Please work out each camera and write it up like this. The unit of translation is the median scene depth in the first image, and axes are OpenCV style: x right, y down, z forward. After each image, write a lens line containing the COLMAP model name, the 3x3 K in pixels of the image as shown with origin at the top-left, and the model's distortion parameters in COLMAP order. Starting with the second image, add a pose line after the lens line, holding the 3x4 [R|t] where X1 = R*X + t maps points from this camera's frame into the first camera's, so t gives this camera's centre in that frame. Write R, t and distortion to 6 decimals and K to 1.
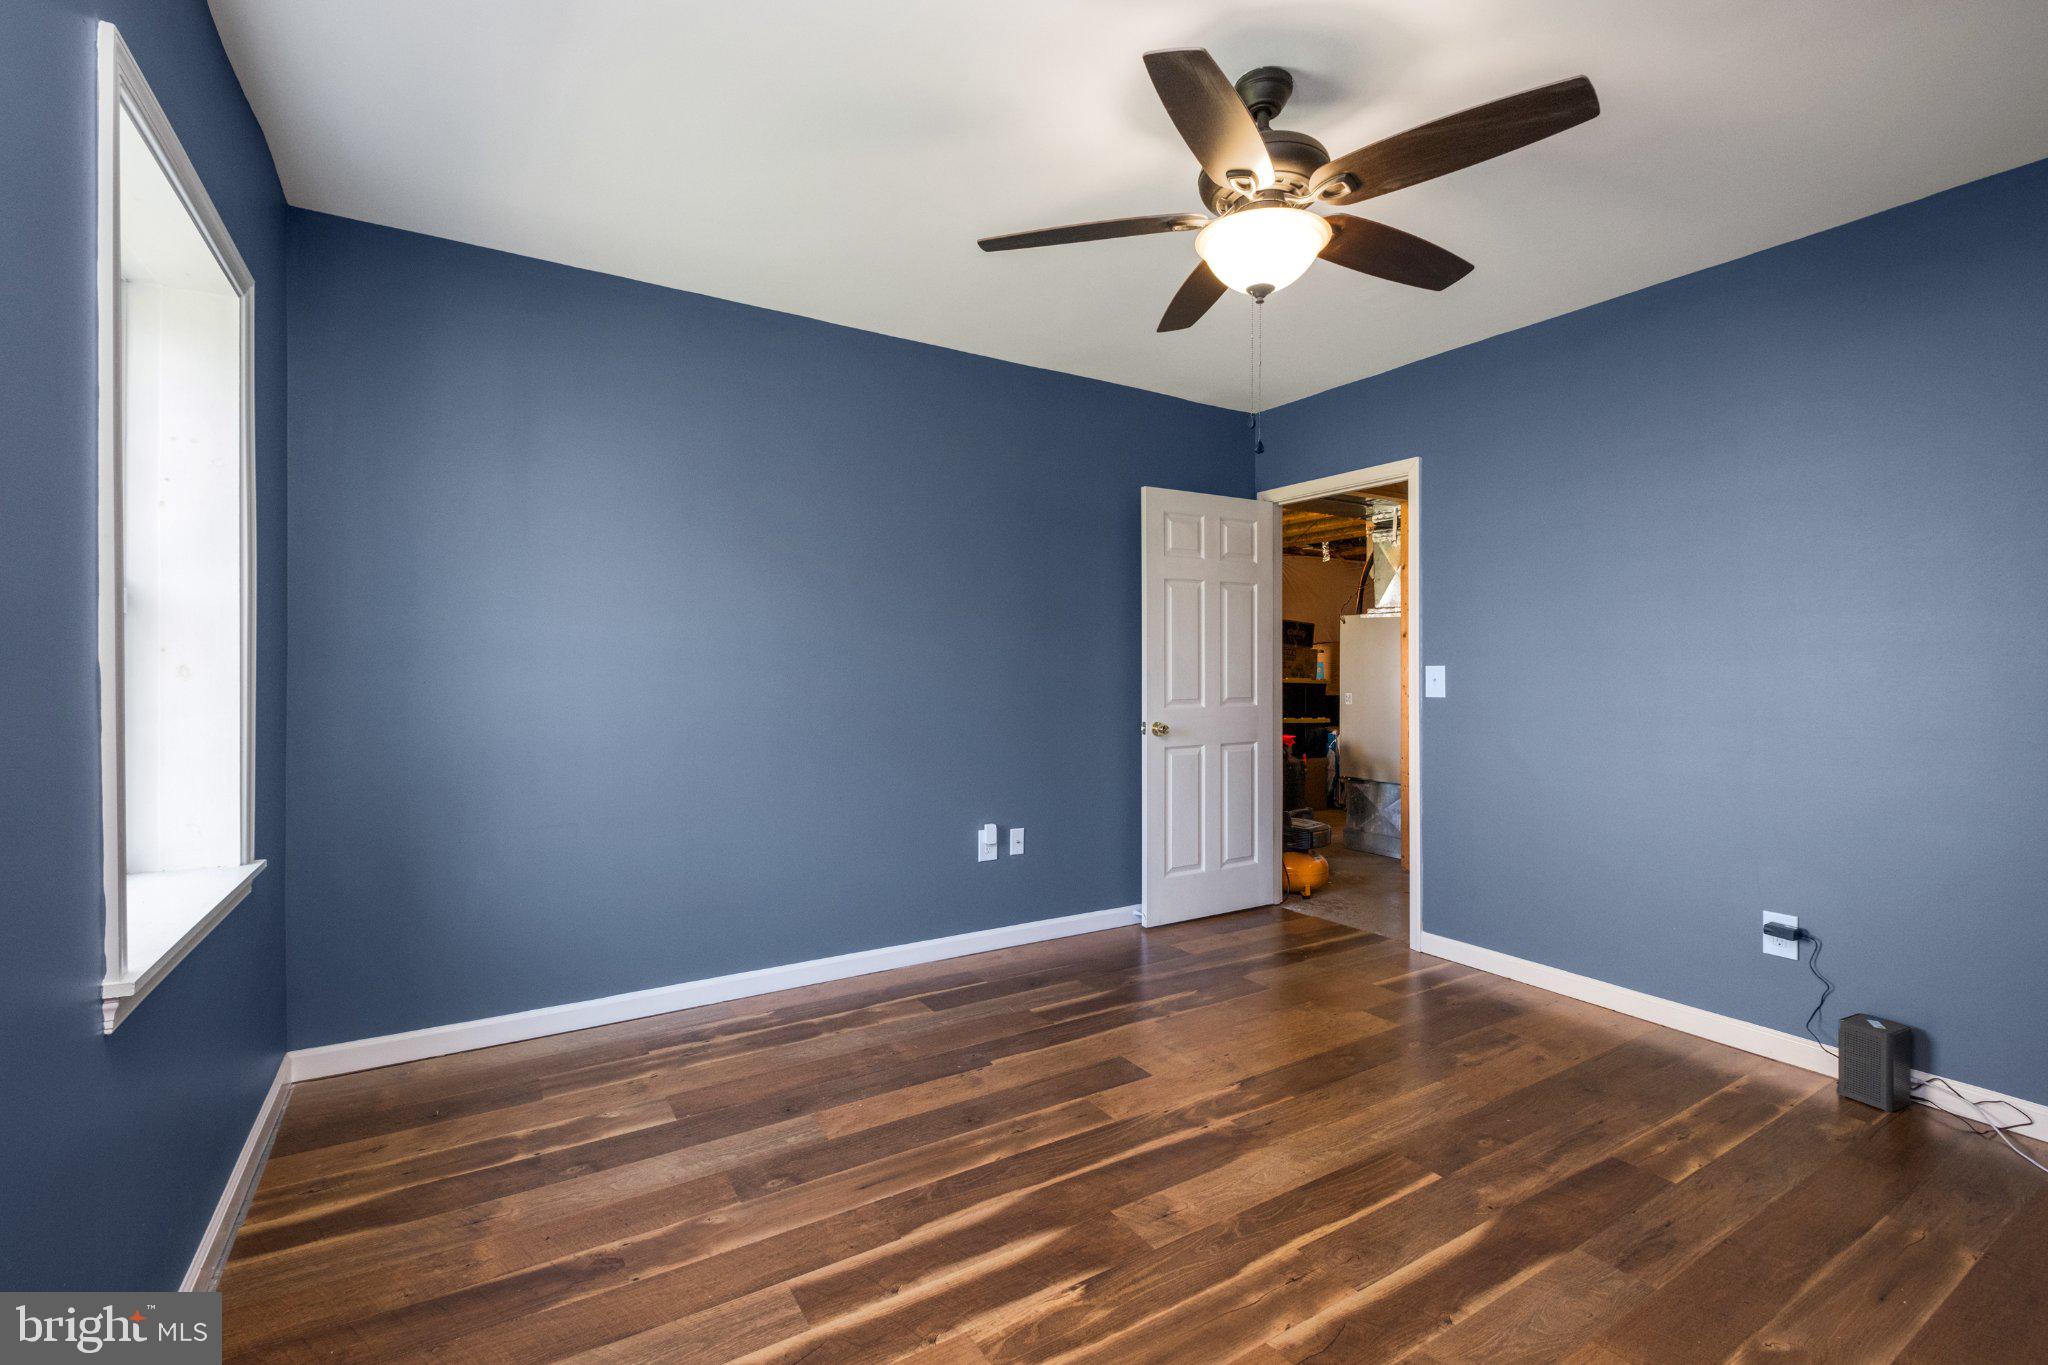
lens RADIAL K [[901.9, 0, 1019.7], [0, 901.9, 668.8], [0, 0, 1]] dist [0.003753, 0.000113]
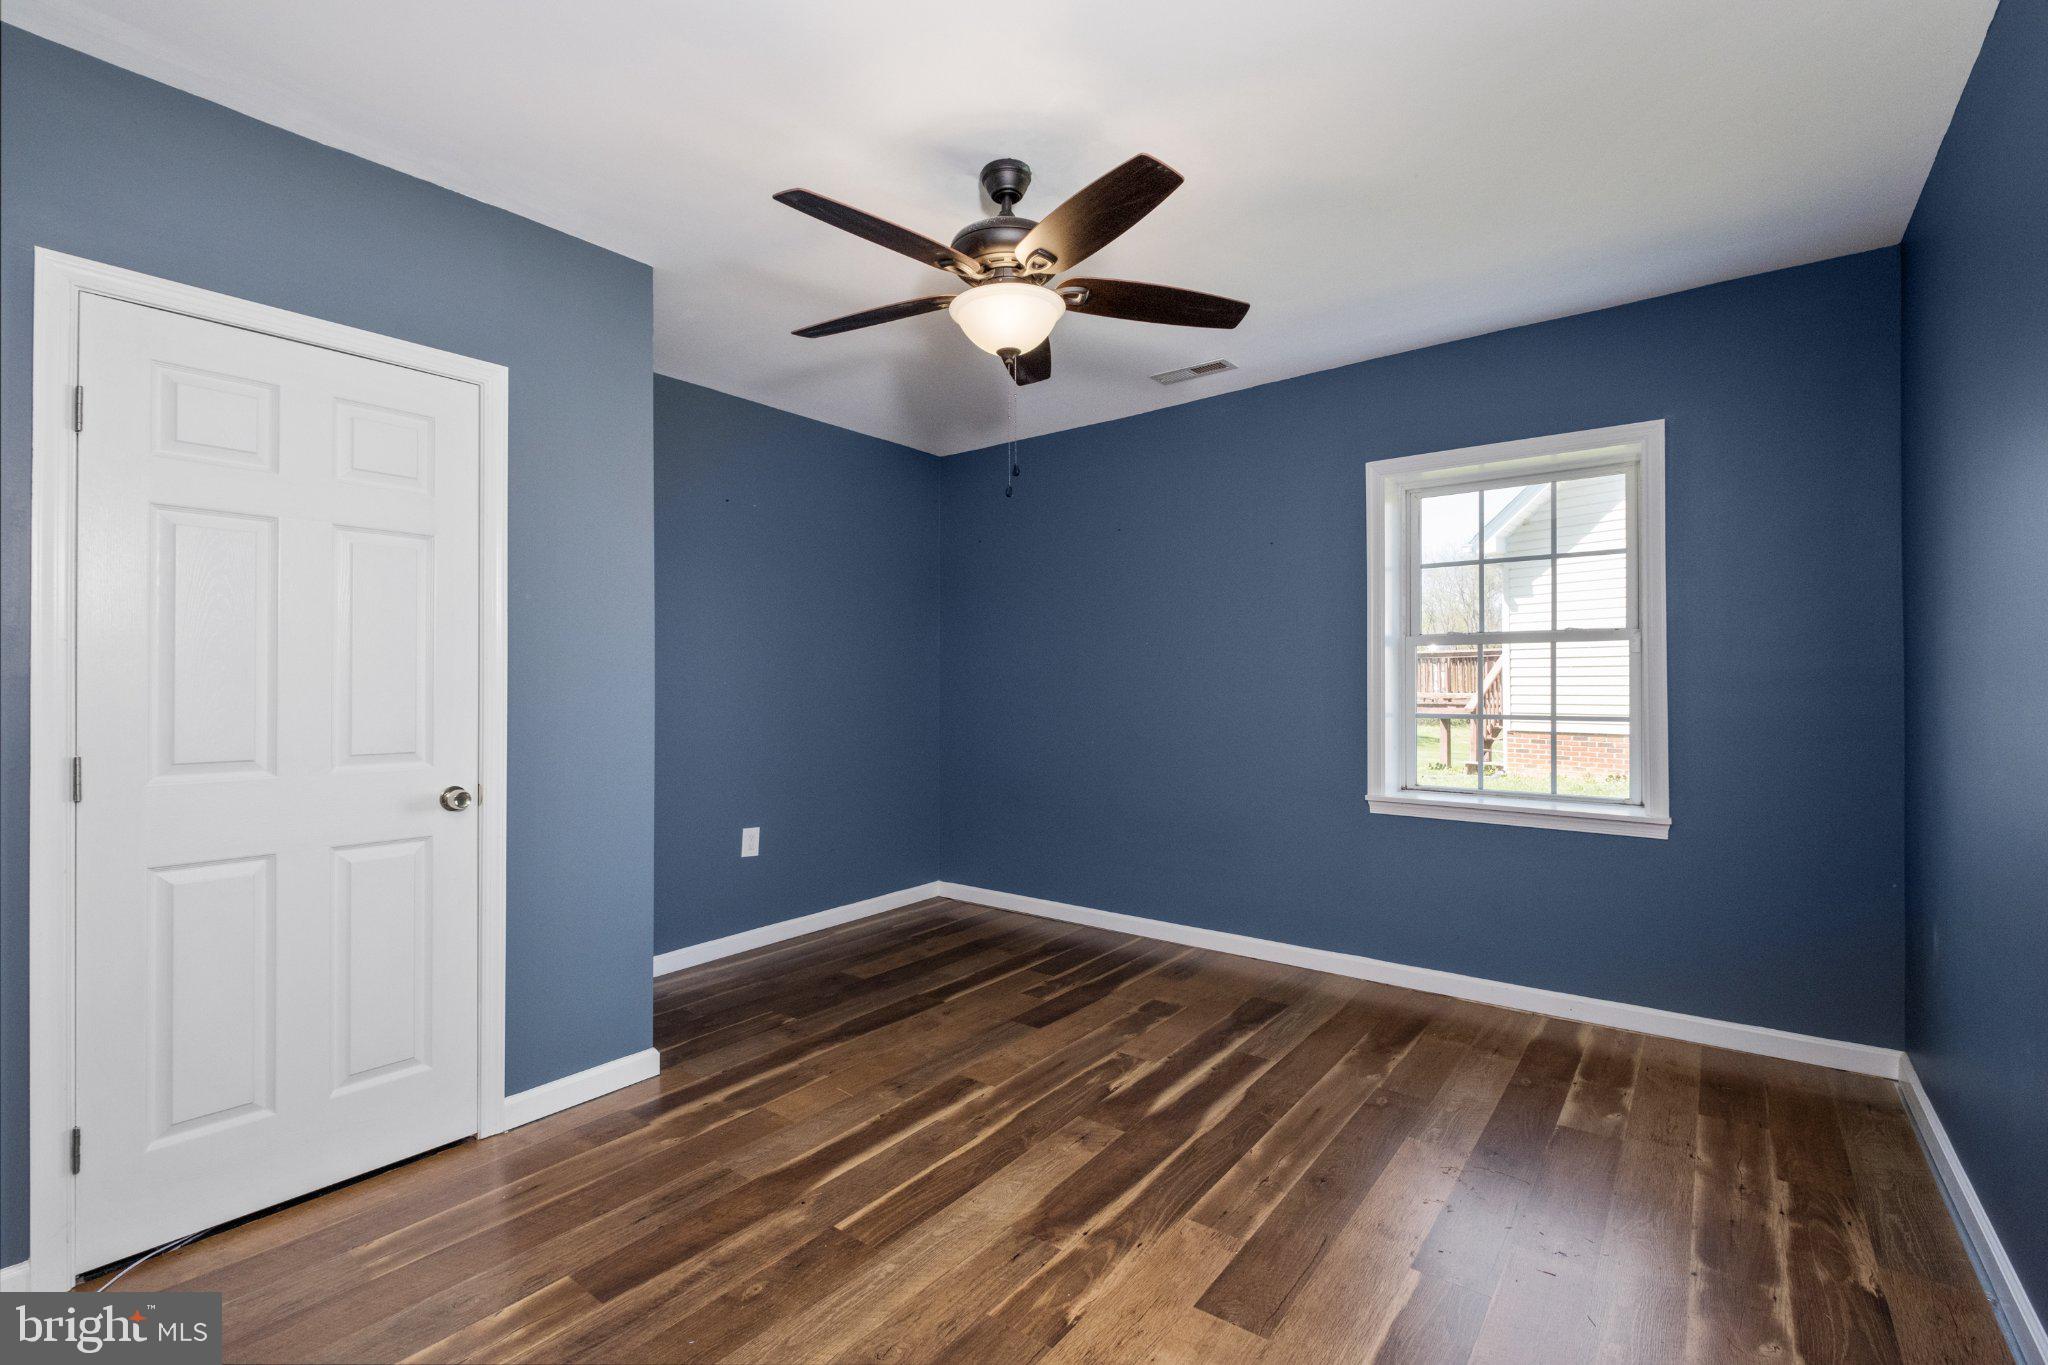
lens RADIAL K [[901.9, 0, 1023.2], [0, 901.9, 681.7], [0, 0, 1]] dist [0.003753, 0.000113]
pose [[-0.935117, 0.001802, -0.354334, 0.618362], [0.002738, 0.999994, -0.002138, -0.003243], [0.354328, -0.002970, -0.935116, 1.962502]]
